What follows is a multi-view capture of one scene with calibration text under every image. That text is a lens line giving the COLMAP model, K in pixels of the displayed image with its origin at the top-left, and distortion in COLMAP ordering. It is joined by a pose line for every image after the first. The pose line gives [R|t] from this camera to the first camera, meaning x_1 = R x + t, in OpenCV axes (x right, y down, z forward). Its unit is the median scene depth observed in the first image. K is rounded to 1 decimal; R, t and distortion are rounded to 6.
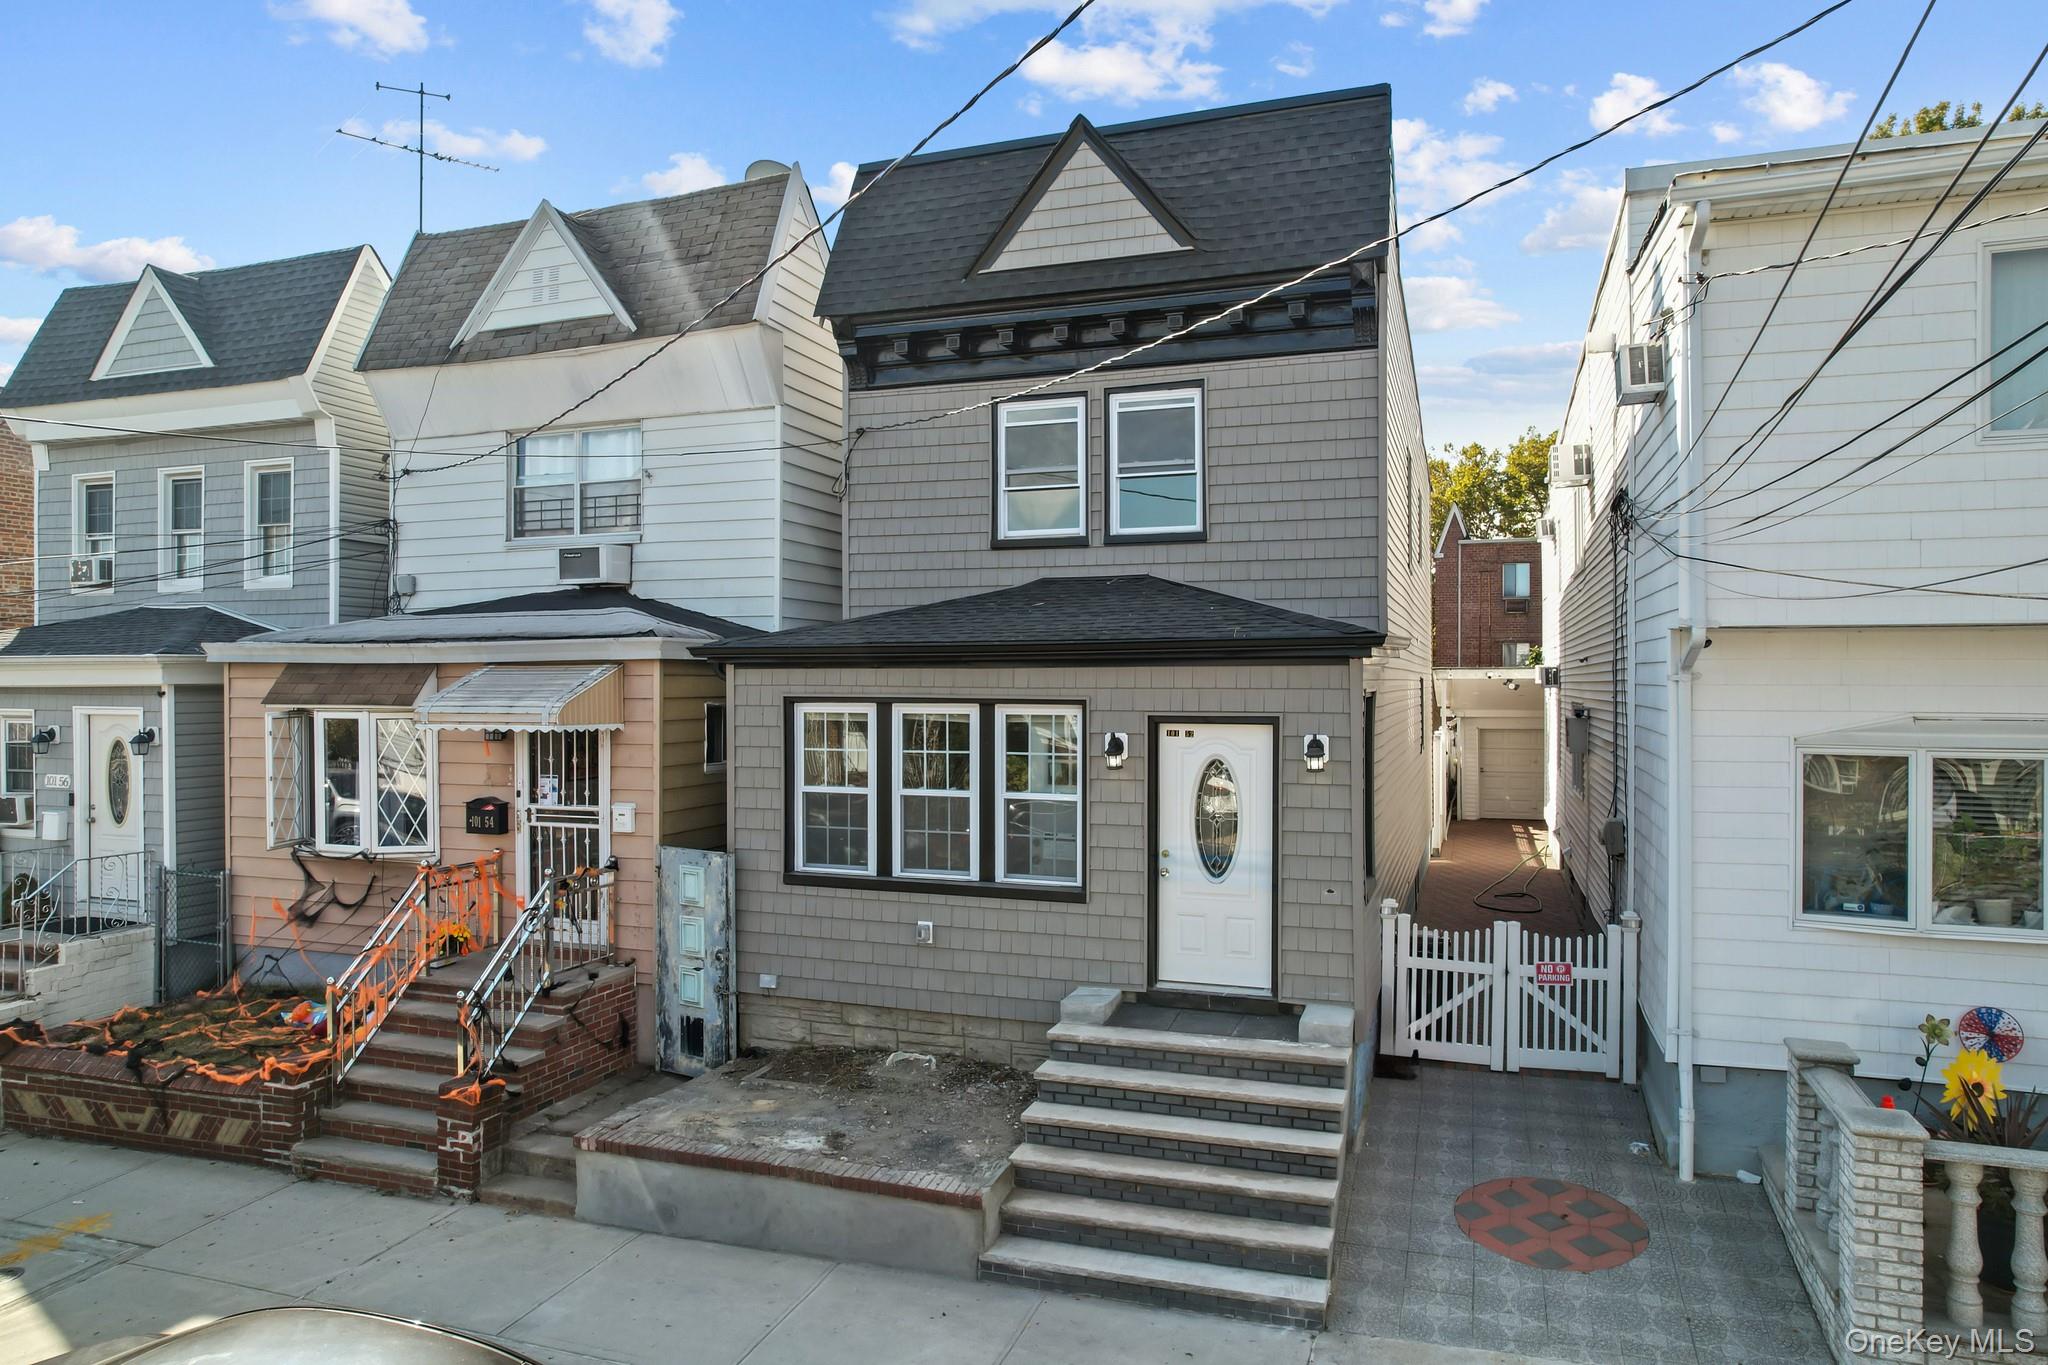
lens RADIAL K [[1298.0, 0, 1024.0], [0, 1298.0, 682.5], [0, 0, 1]] dist [-0.074471, 0.065996]
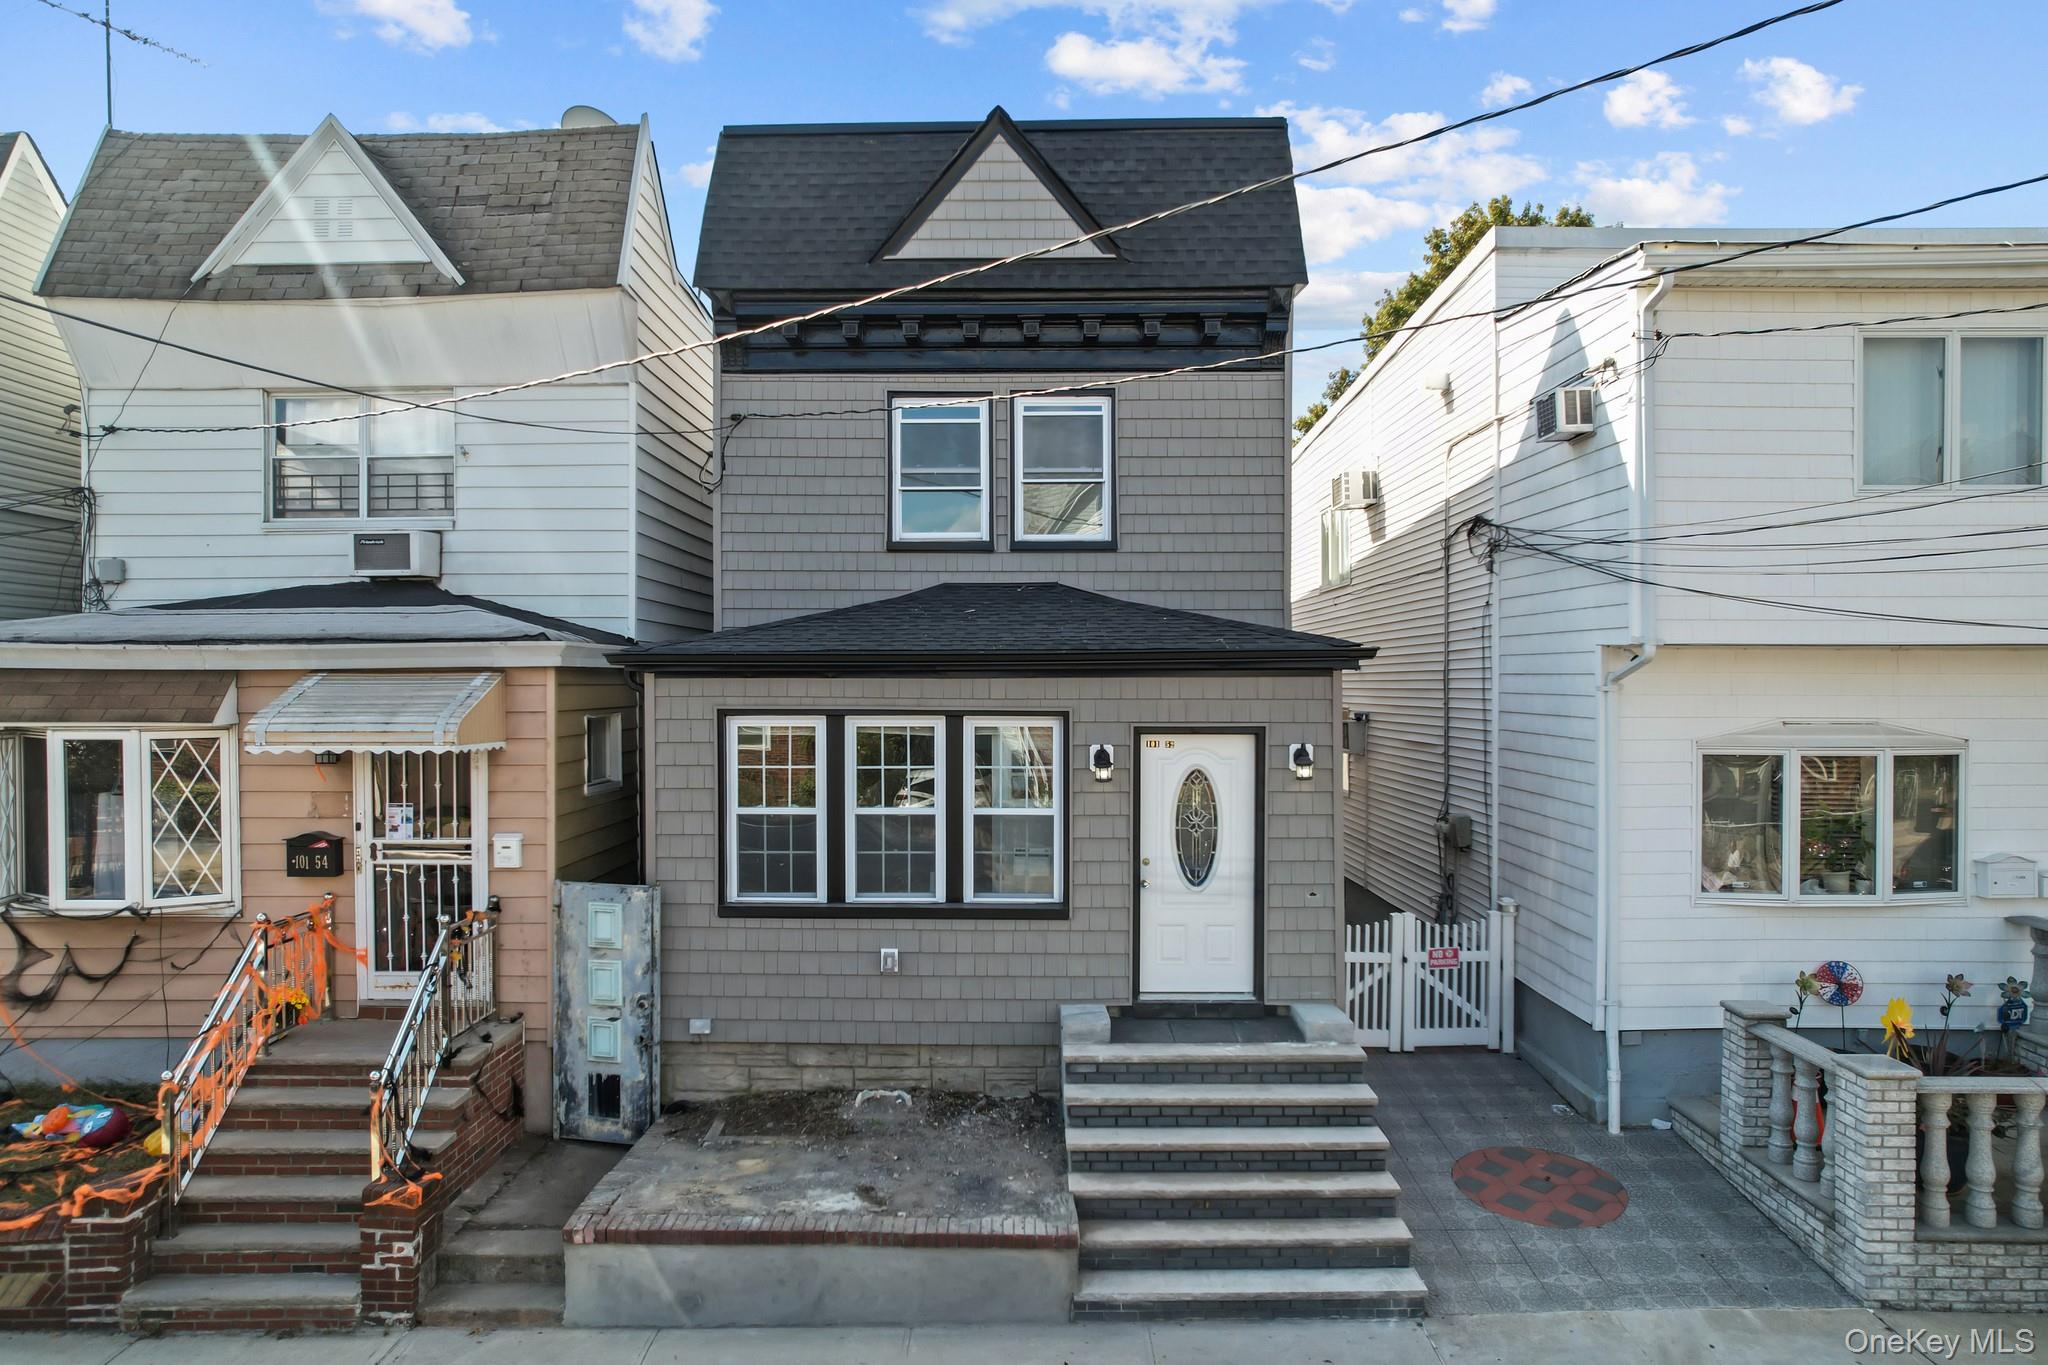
lens RADIAL K [[1291.8, 0, 1022.6], [0, 1291.8, 695.5], [0, 0, 1]] dist [-0.077120, 0.072461]
pose [[0.946048, -0.003024, 0.324013, -0.273933], [0.000372, 0.999966, 0.008249, -0.005798], [-0.324027, -0.007683, 0.946017, 0.086067]]
